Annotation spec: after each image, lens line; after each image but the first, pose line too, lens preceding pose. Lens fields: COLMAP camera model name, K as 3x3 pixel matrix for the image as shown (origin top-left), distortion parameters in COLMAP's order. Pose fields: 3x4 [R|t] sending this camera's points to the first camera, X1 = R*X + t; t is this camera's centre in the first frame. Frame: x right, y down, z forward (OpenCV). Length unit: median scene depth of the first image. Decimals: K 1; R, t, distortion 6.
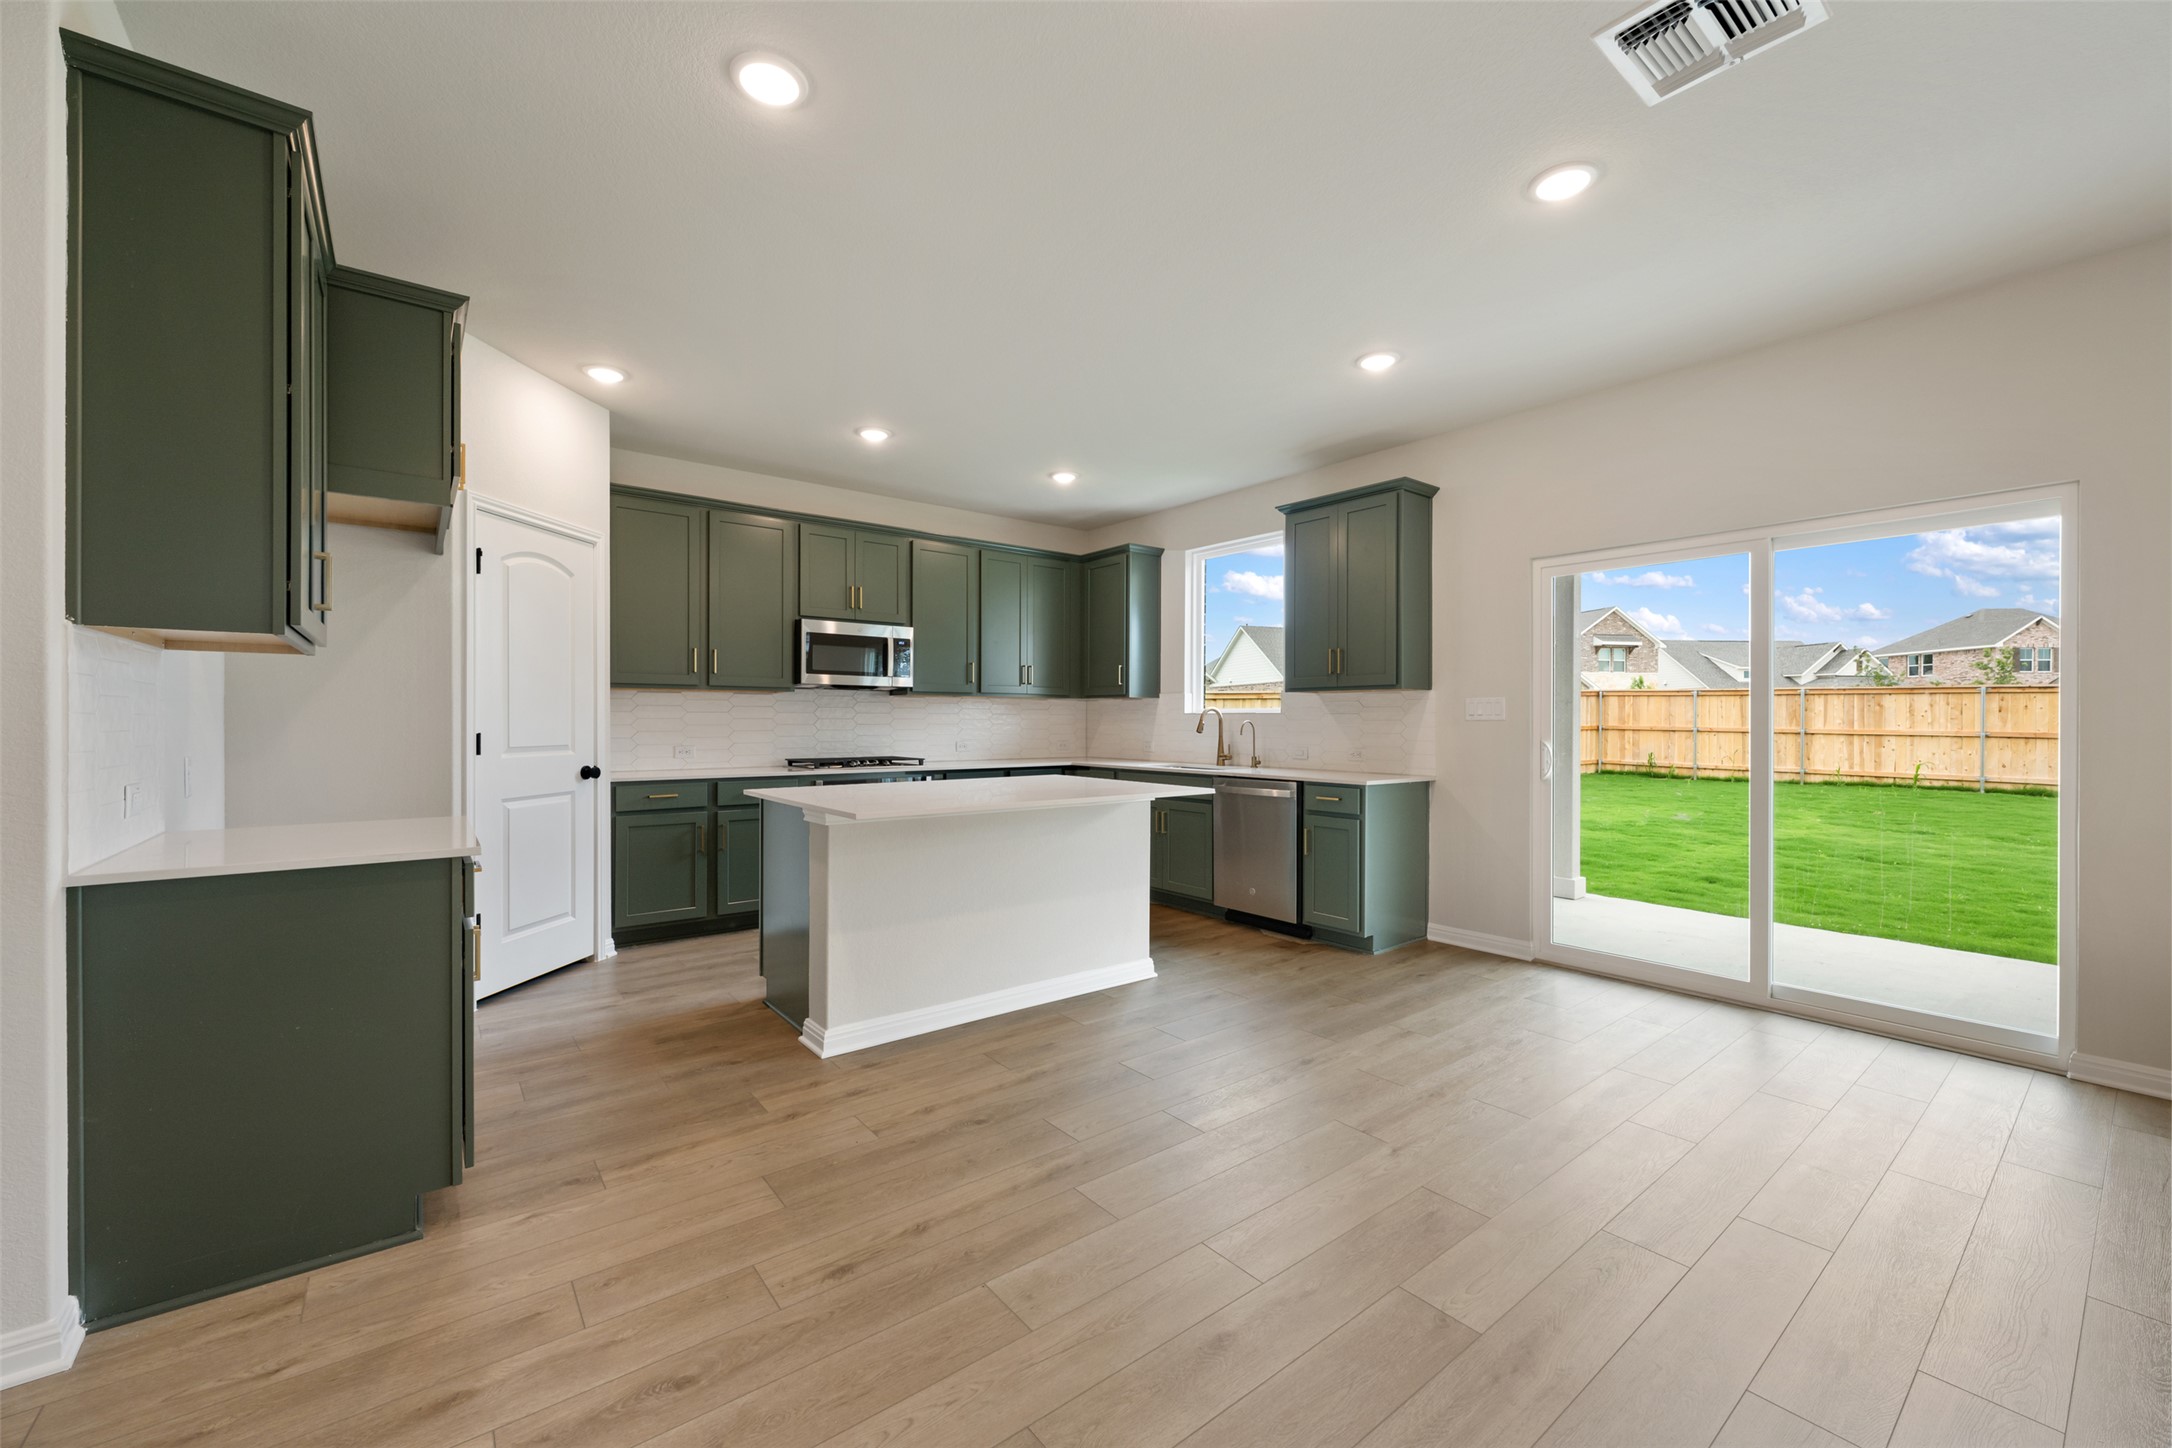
lens RADIAL K [[860.8, 0, 1083.1], [0, 860.8, 722.4], [0, 0, 1]] dist [-0.002093, 0.000313]
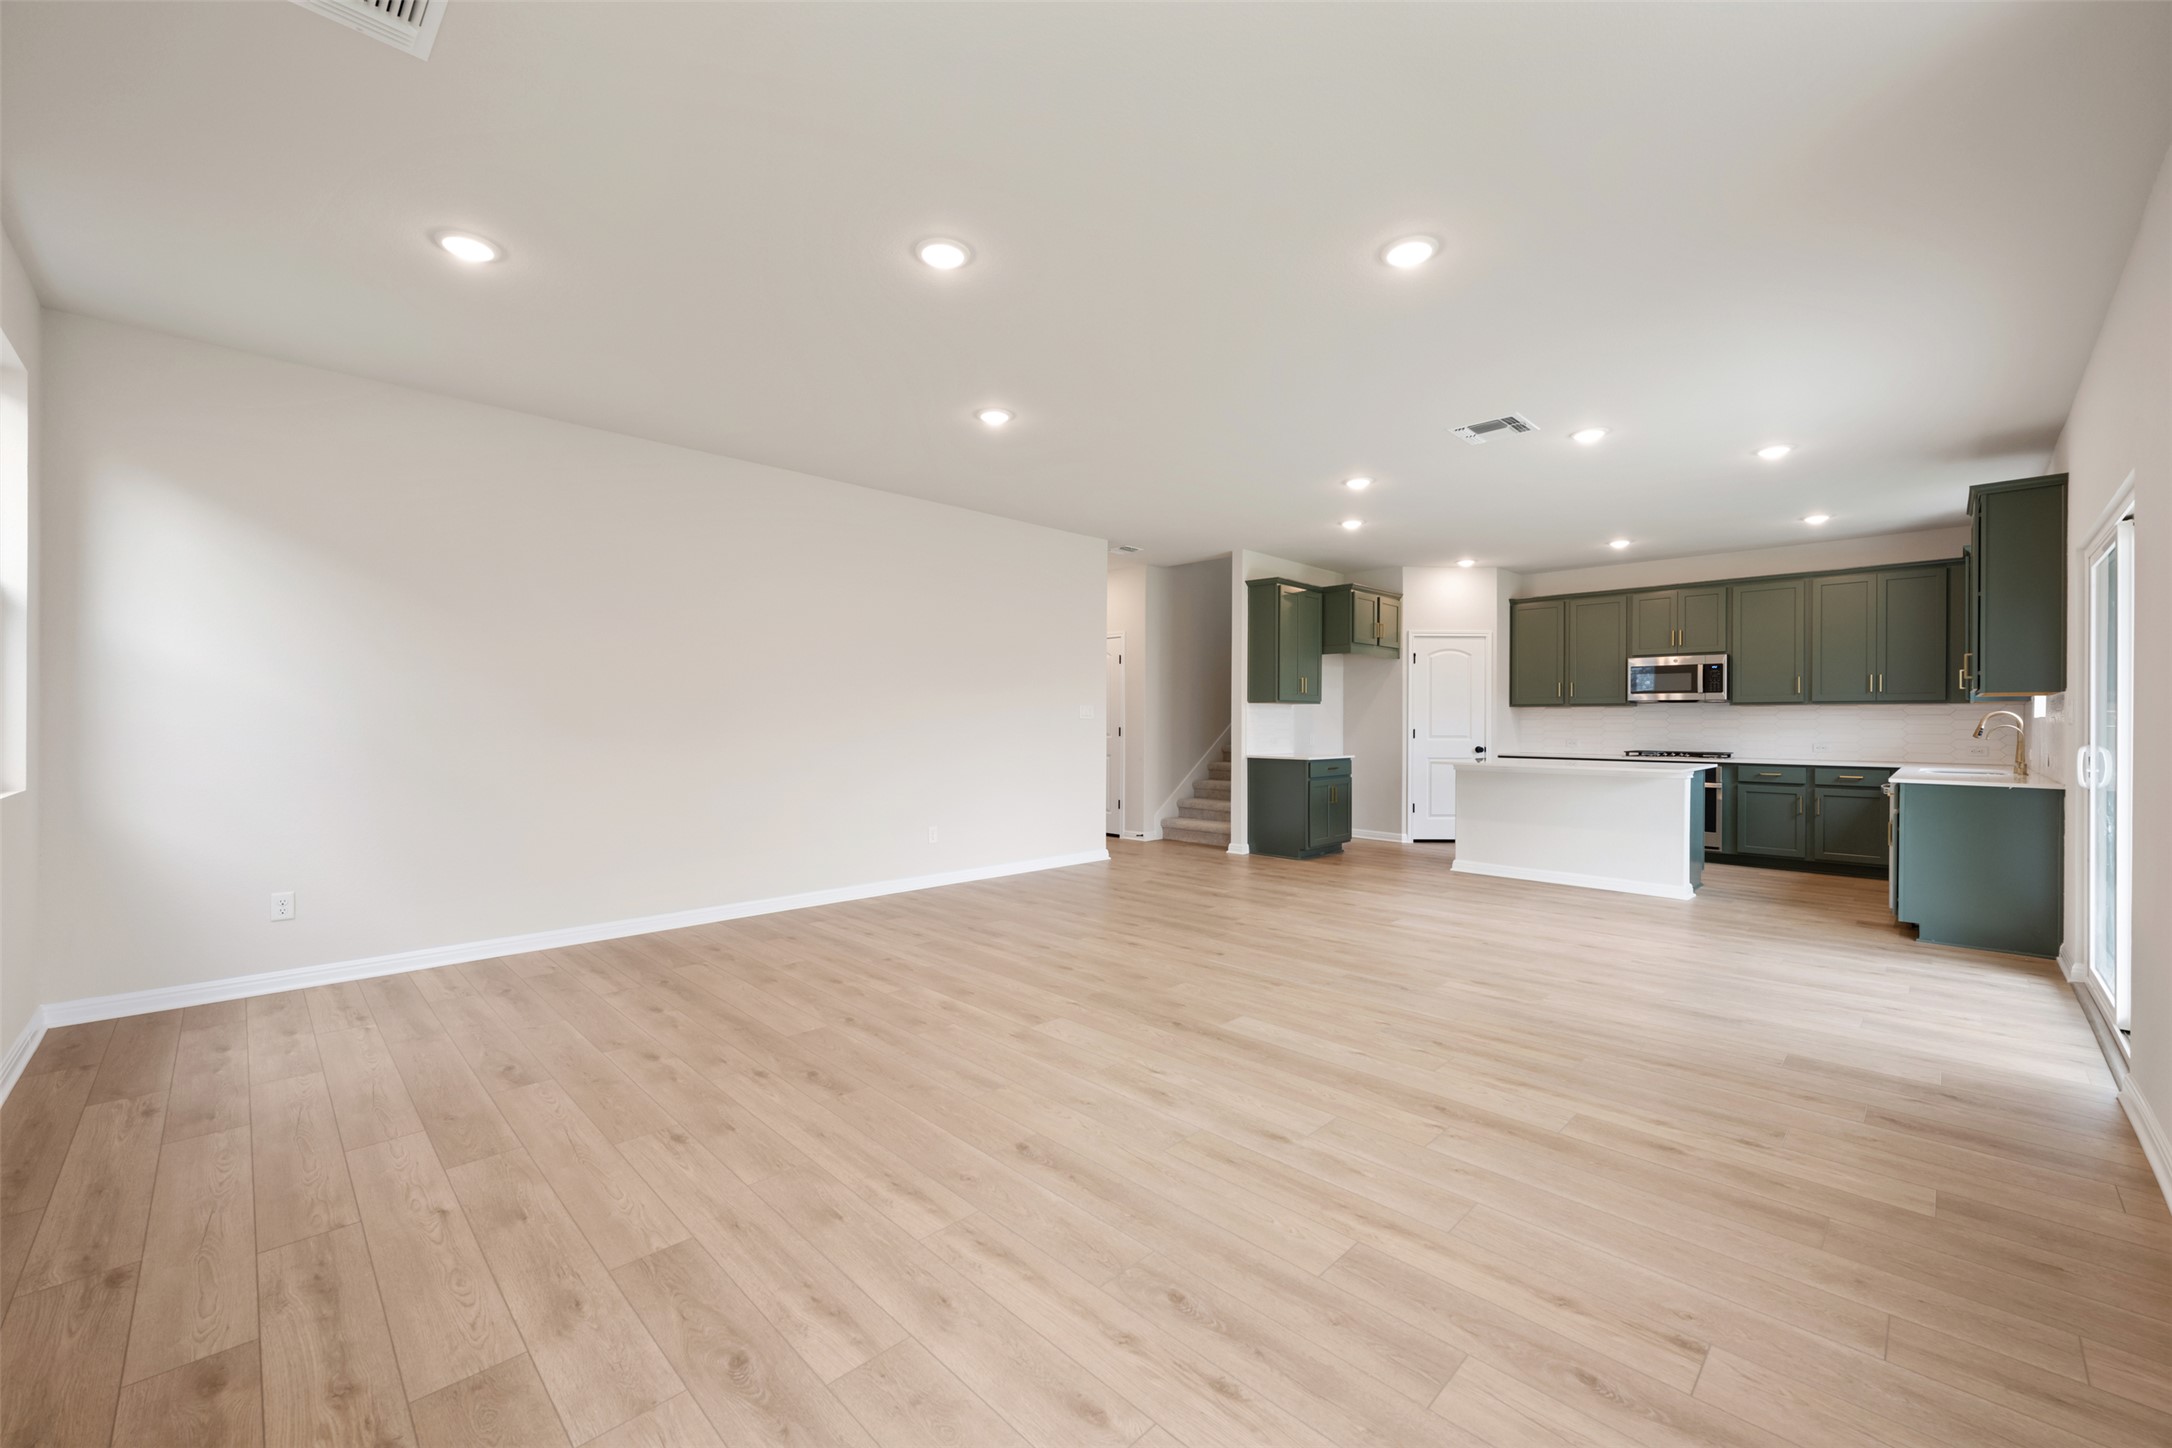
lens RADIAL K [[860.8, 0, 1080.4], [0, 860.8, 717.7], [0, 0, 1]] dist [-0.002093, 0.000313]
pose [[0.113781, -0.006651, -0.993484, 1.209909], [-0.006597, 0.999950, -0.007450, 0.003620], [0.993484, 0.007401, 0.113731, -0.162994]]
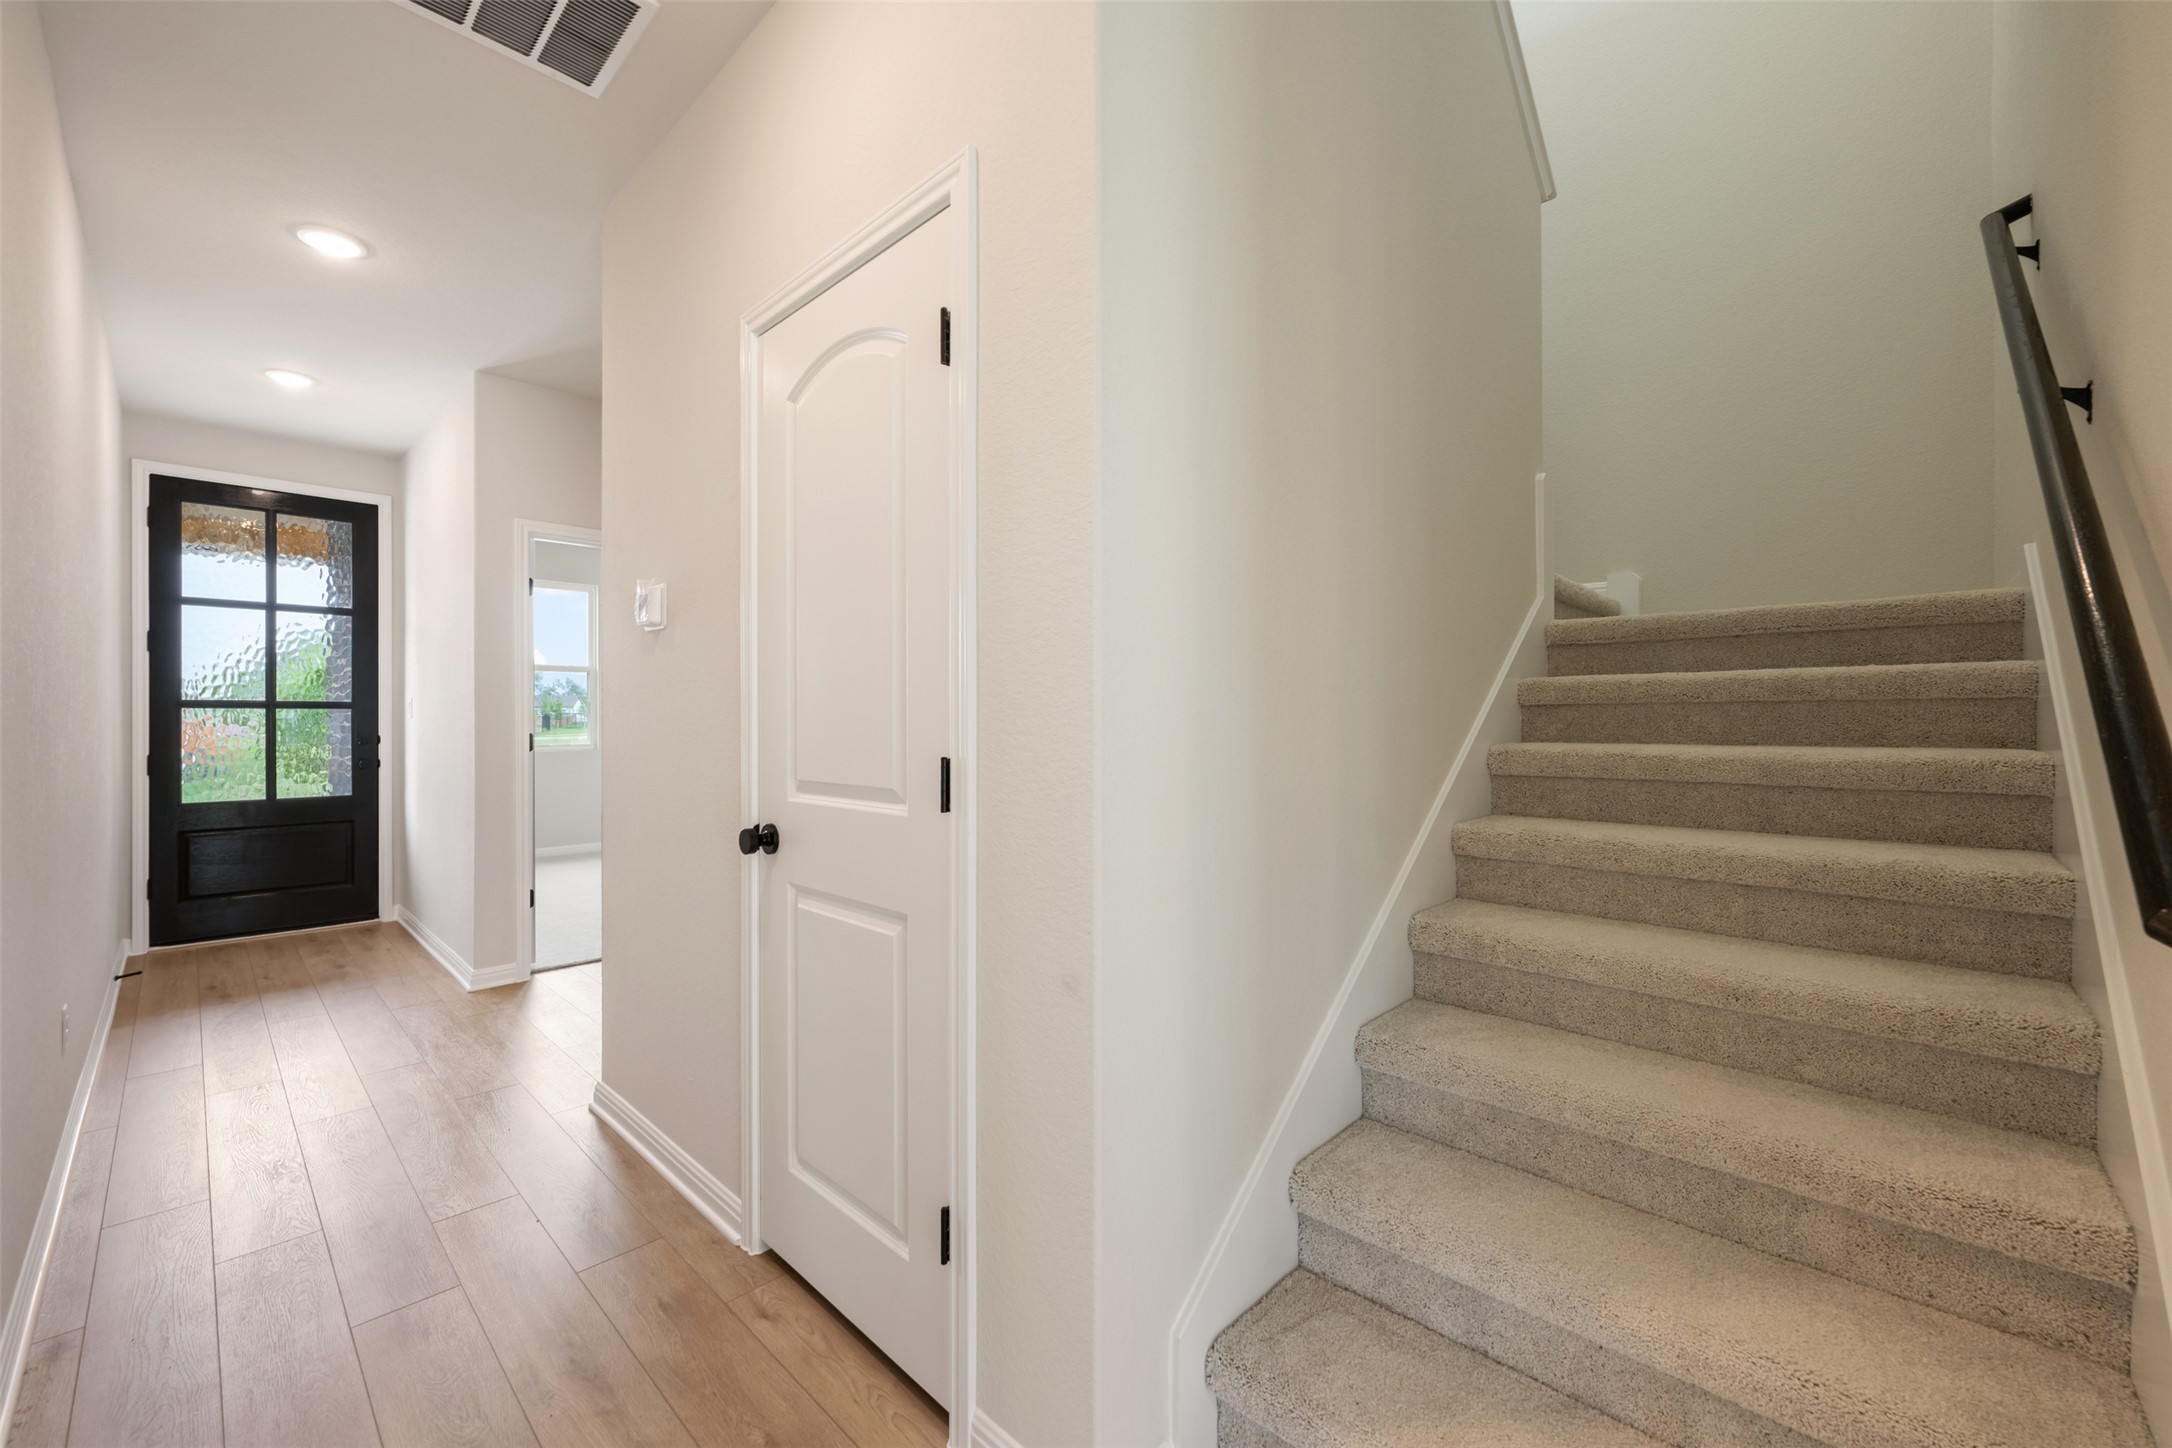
lens RADIAL K [[860.8, 0, 1082.7], [0, 860.8, 722.9], [0, 0, 1]] dist [-0.002093, 0.000313]
pose [[0.143855, 0.001745, -0.989597, -0.341193], [-0.001234, 0.999998, 0.001584, -0.002933], [0.989598, 0.000993, 0.143857, 0.140086]]
